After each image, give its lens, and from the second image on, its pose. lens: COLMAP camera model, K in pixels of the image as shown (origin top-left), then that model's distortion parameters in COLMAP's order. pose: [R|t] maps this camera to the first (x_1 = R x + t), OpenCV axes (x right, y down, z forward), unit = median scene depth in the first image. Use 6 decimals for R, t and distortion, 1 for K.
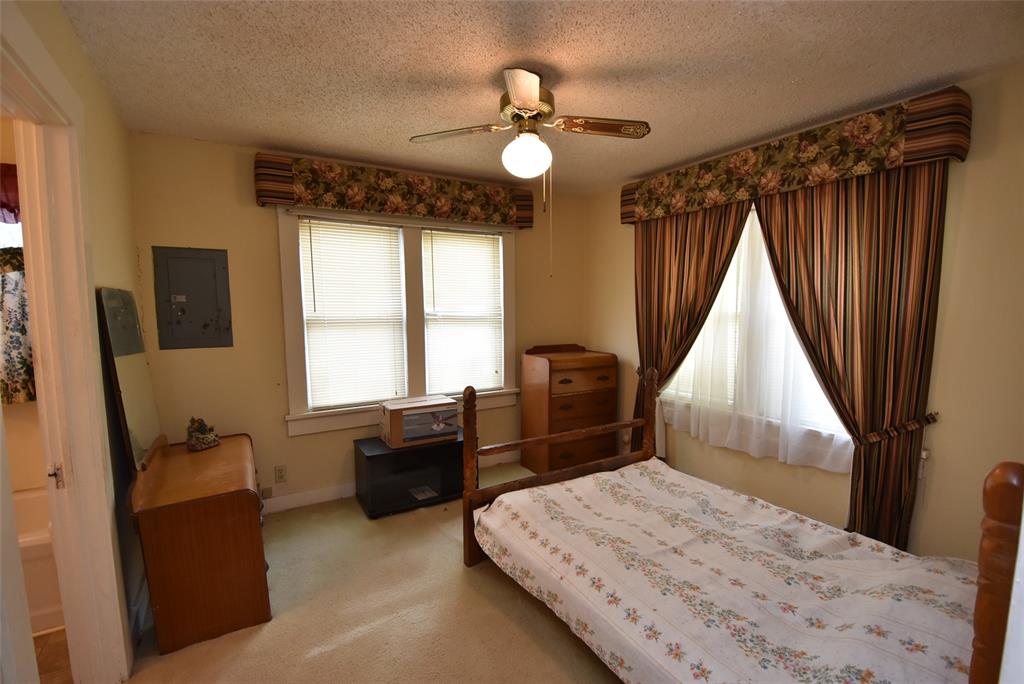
lens RADIAL K [[461.6, 0, 512.0], [0, 461.6, 342.0], [0, 0, 1]] dist [0.102033, -0.079628]
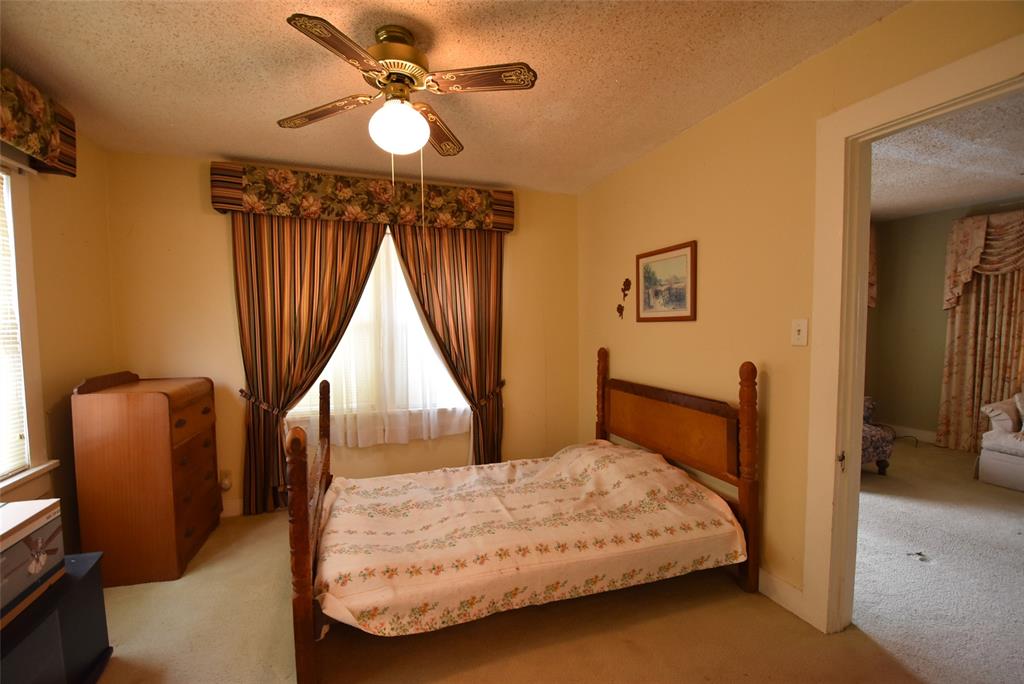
lens RADIAL K [[451.2, 0, 510.8], [0, 451.2, 345.9], [0, 0, 1]] dist [0.000377, 0.000519]
pose [[0.213202, -0.033611, 0.976430, -0.554196], [0.083011, 0.996417, 0.016174, 0.004830], [-0.973475, 0.077606, 0.215228, 0.515840]]
